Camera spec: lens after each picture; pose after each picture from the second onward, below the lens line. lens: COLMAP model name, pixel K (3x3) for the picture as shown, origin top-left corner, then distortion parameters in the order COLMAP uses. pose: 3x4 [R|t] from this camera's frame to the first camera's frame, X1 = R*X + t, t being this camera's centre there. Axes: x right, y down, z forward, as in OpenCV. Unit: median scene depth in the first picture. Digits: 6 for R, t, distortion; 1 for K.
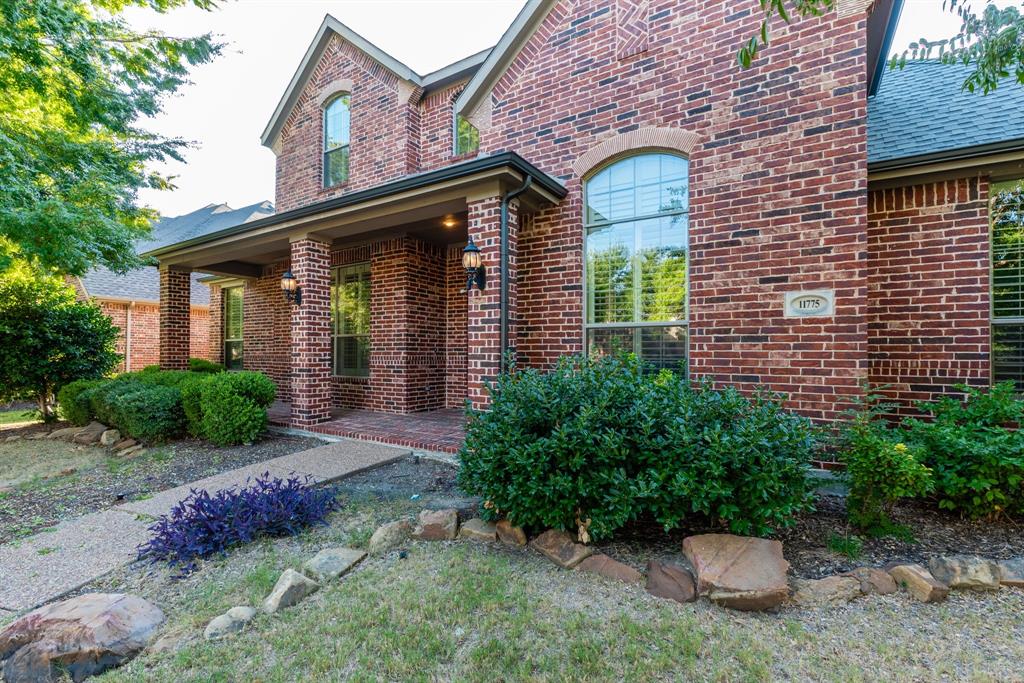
lens RADIAL K [[476.9, 0, 511.4], [0, 476.9, 336.1], [0, 0, 1]] dist [-0.004897, -0.000218]
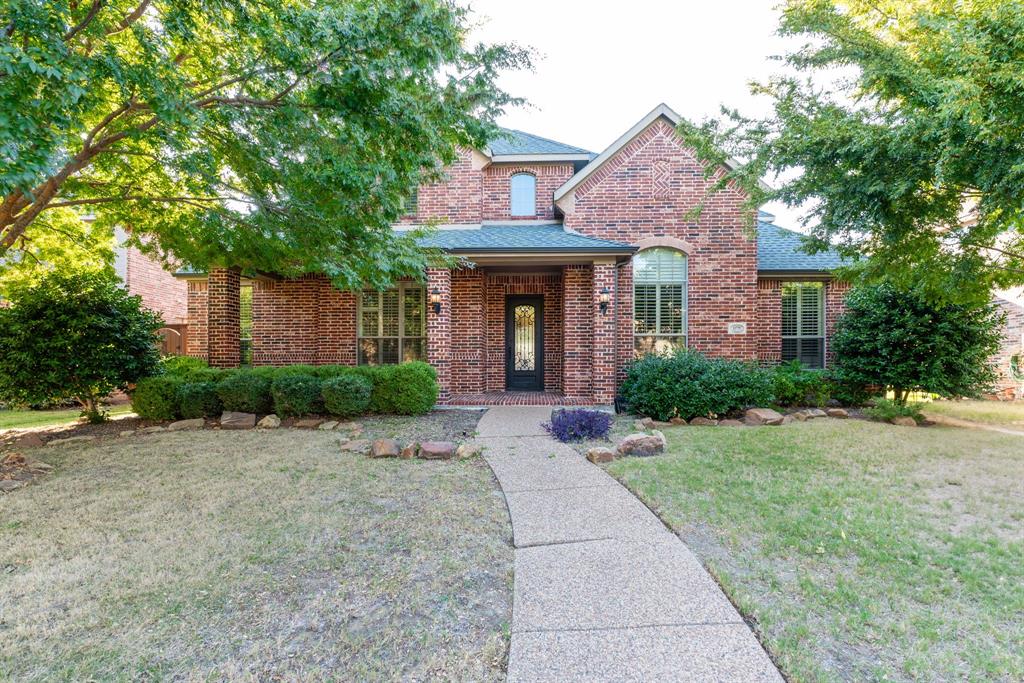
lens RADIAL K [[520.3, 0, 511.9], [0, 520.3, 348.2], [0, 0, 1]] dist [-0.011627, 0.000666]
pose [[0.849086, 0.012895, 0.528097, -1.532808], [-0.014700, 0.999892, -0.000780, 0.046086], [-0.528049, -0.007101, 0.849184, -0.549180]]
